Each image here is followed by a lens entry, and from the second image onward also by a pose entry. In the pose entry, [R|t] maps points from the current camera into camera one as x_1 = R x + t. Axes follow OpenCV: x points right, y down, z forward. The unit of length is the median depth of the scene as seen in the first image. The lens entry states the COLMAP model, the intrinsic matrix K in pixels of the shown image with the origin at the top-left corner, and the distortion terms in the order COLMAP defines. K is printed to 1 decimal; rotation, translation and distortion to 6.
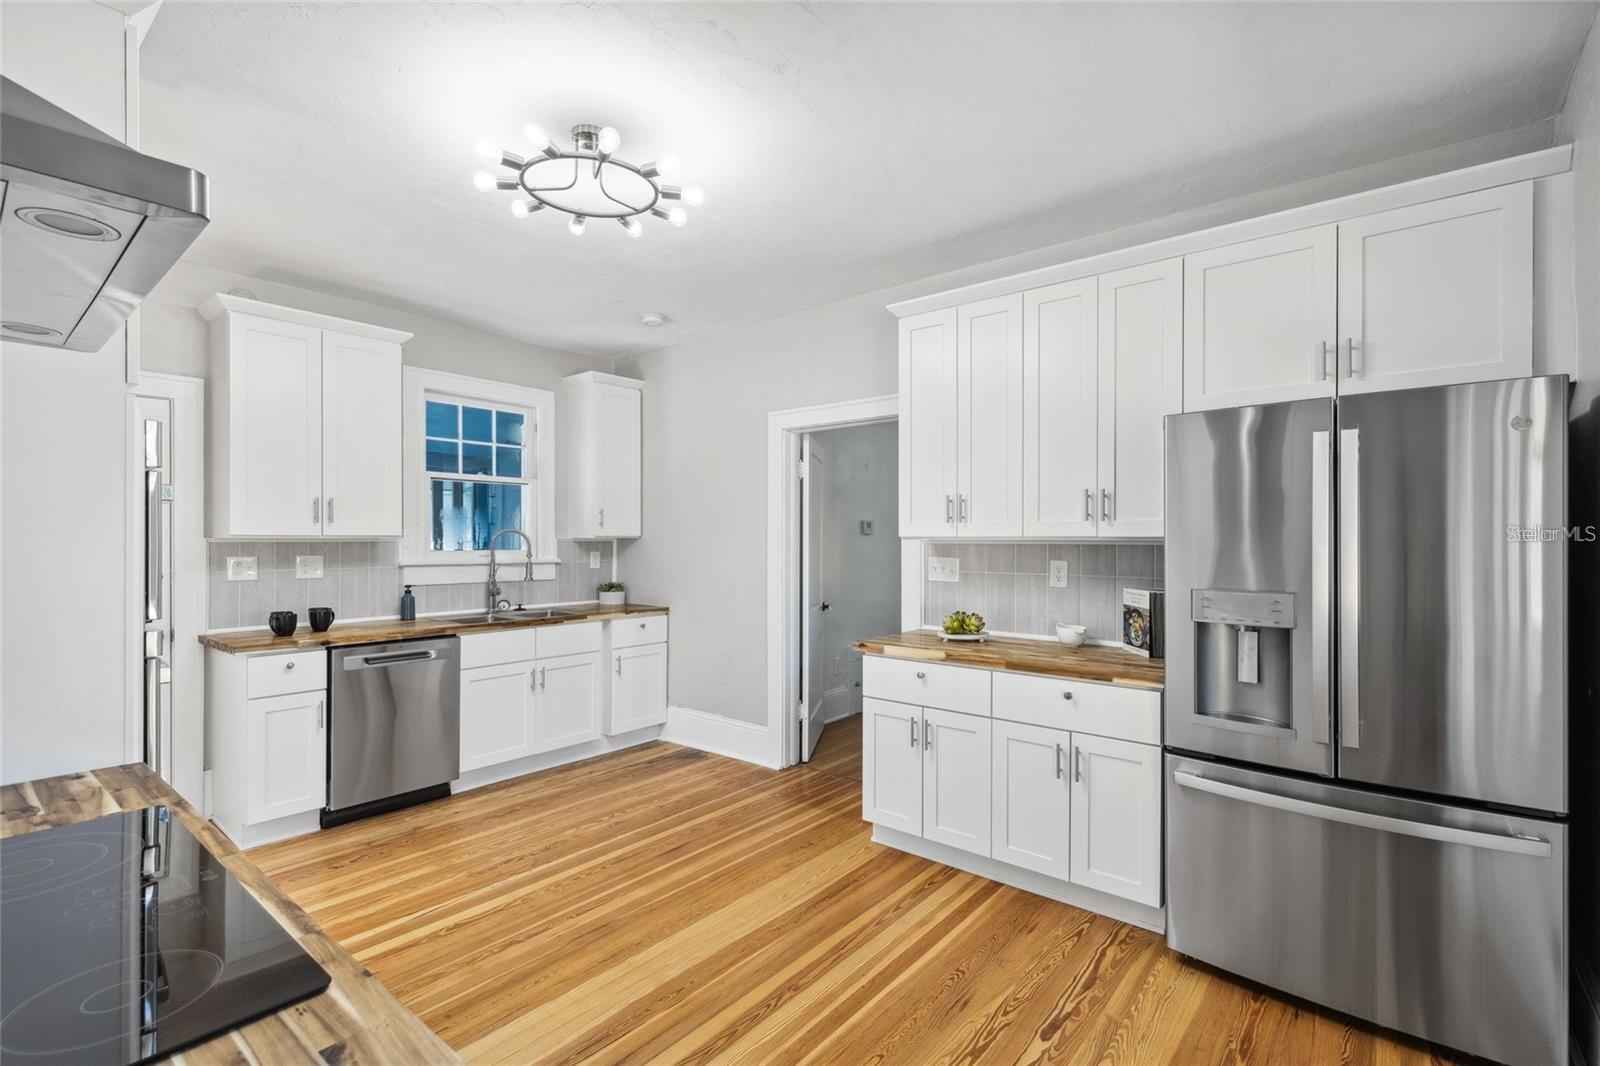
lens RADIAL K [[729.8, 0, 790.1], [0, 729.8, 538.7], [0, 0, 1]] dist [0.008387, -0.001926]
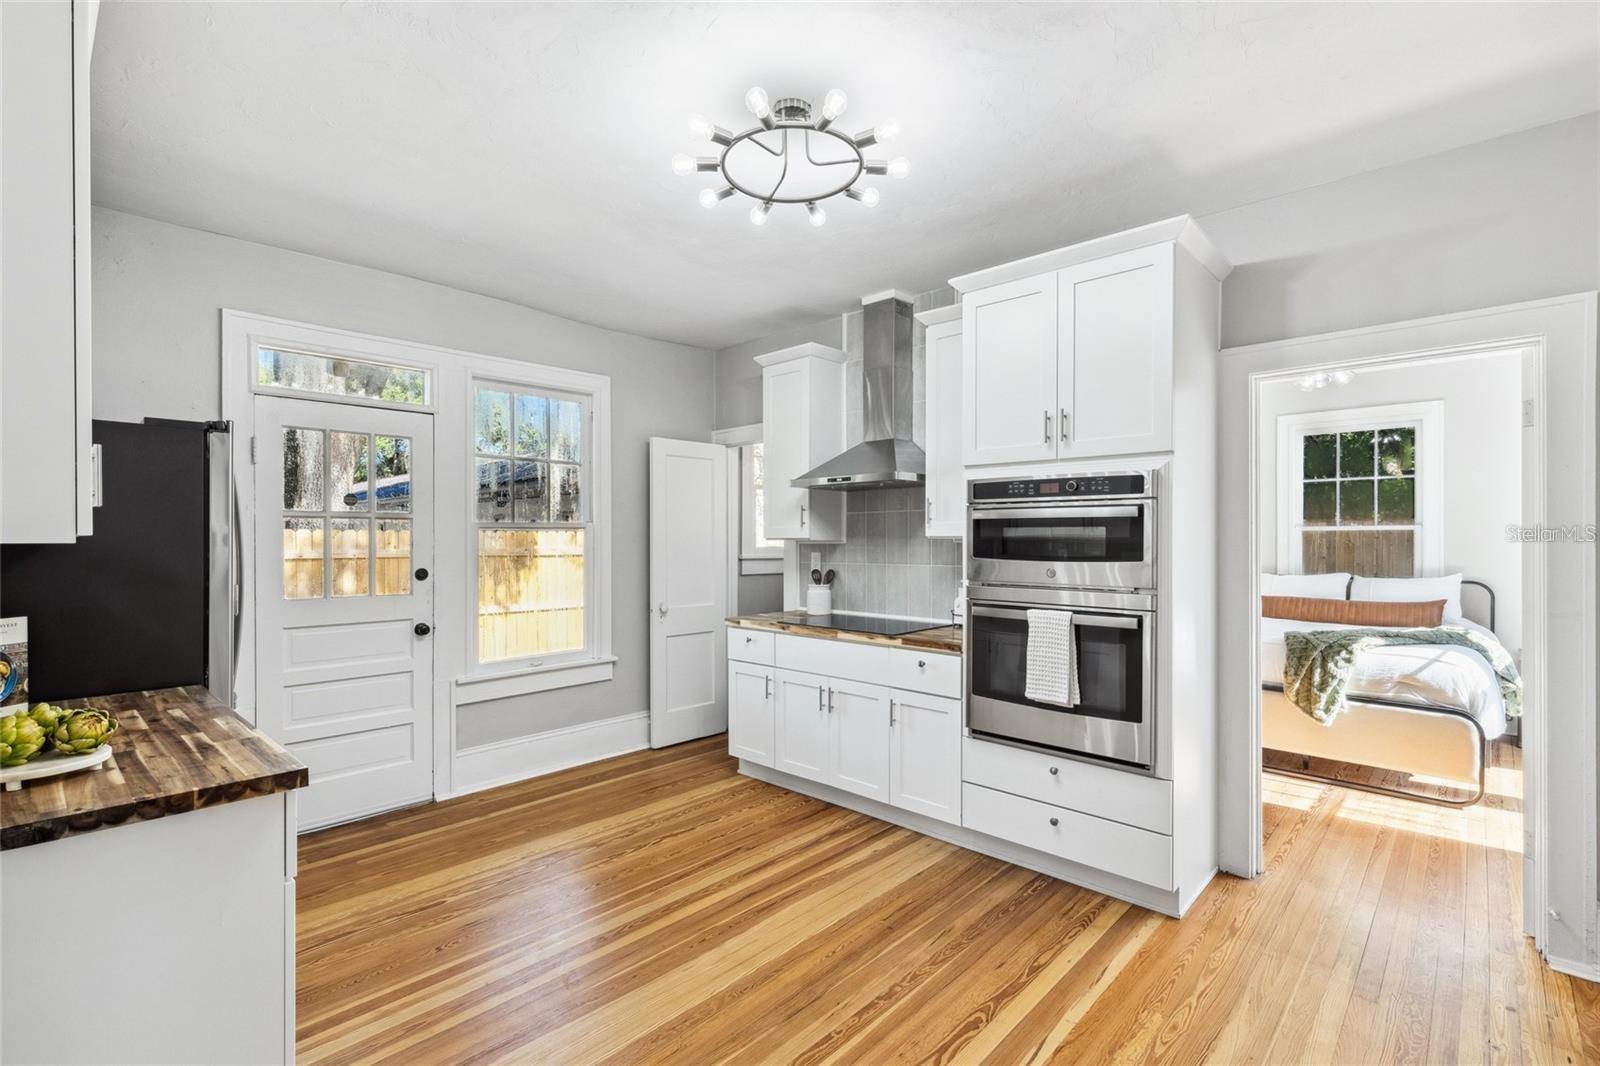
lens RADIAL K [[729.8, 0, 790.1], [0, 729.8, 537.7], [0, 0, 1]] dist [0.008387, -0.001926]
pose [[-0.997906, 0.002304, 0.064645, -0.223792], [0.002180, 0.999996, -0.001992, -0.000542], [-0.064650, -0.001847, -0.997906, 1.318455]]
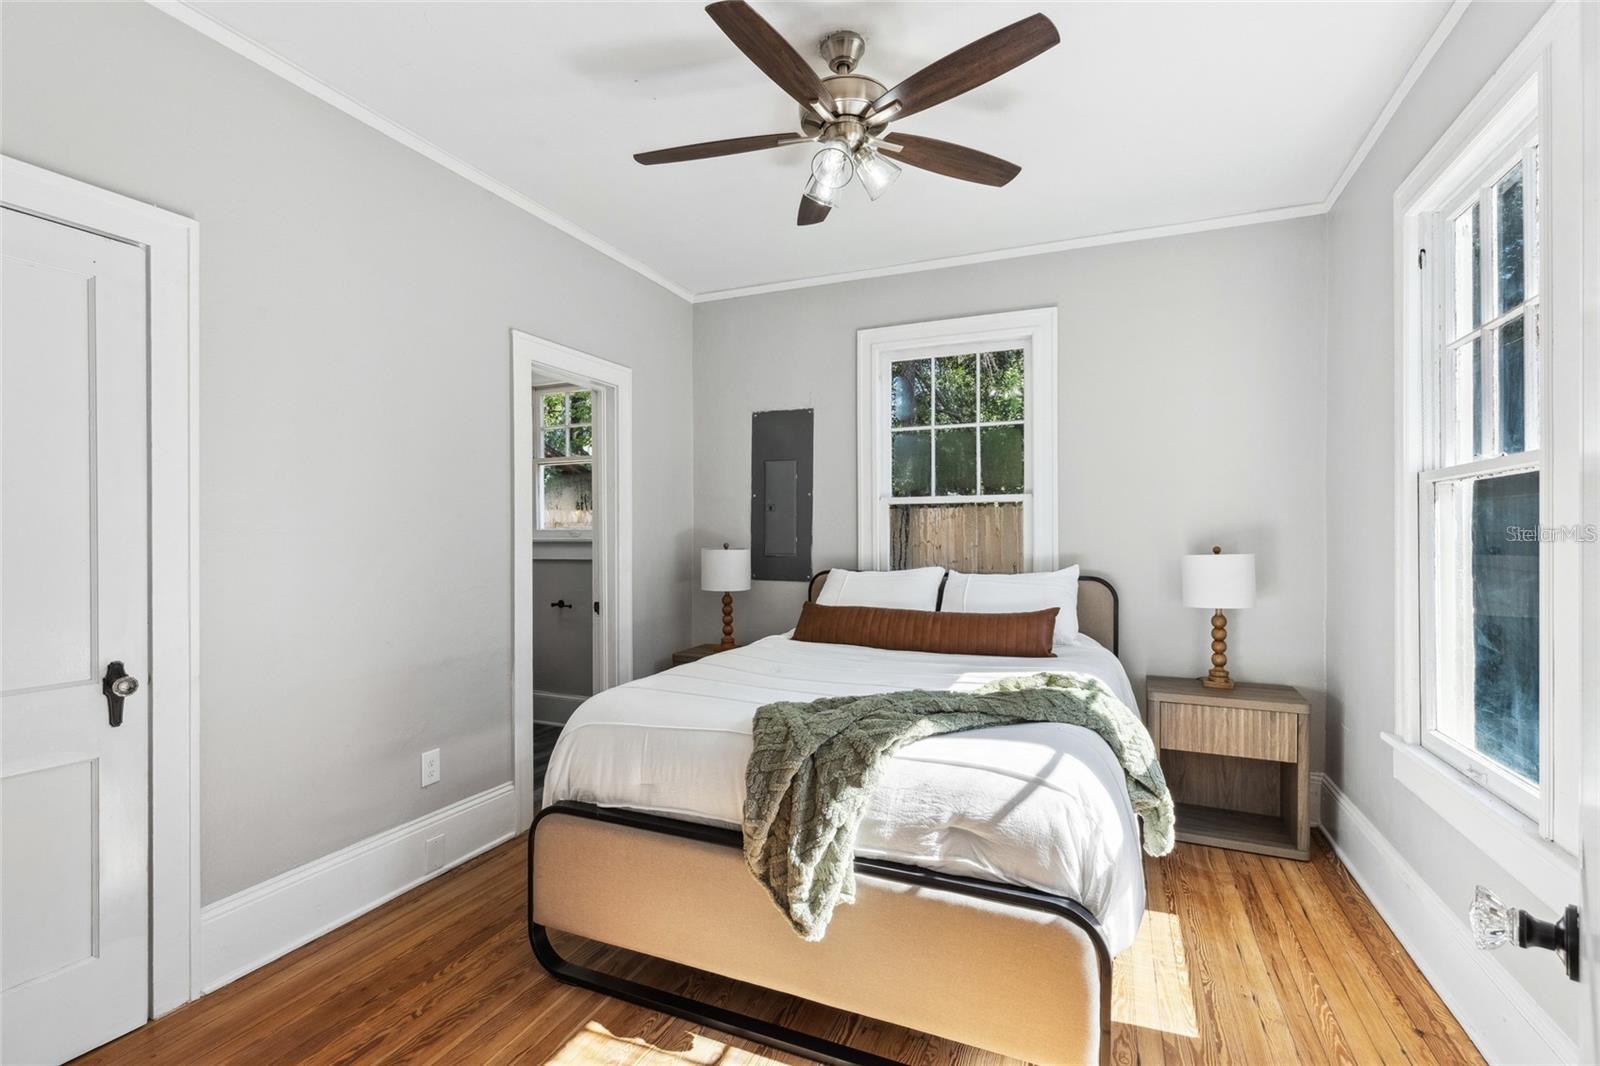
lens RADIAL K [[729.8, 0, 790.0], [0, 729.8, 538.6], [0, 0, 1]] dist [0.008387, -0.001926]
pose [[-0.958075, 0.005090, -0.286471, -0.820961], [0.003140, 0.999969, 0.007266, 0.027164], [0.286499, 0.006062, -0.958061, 0.589861]]
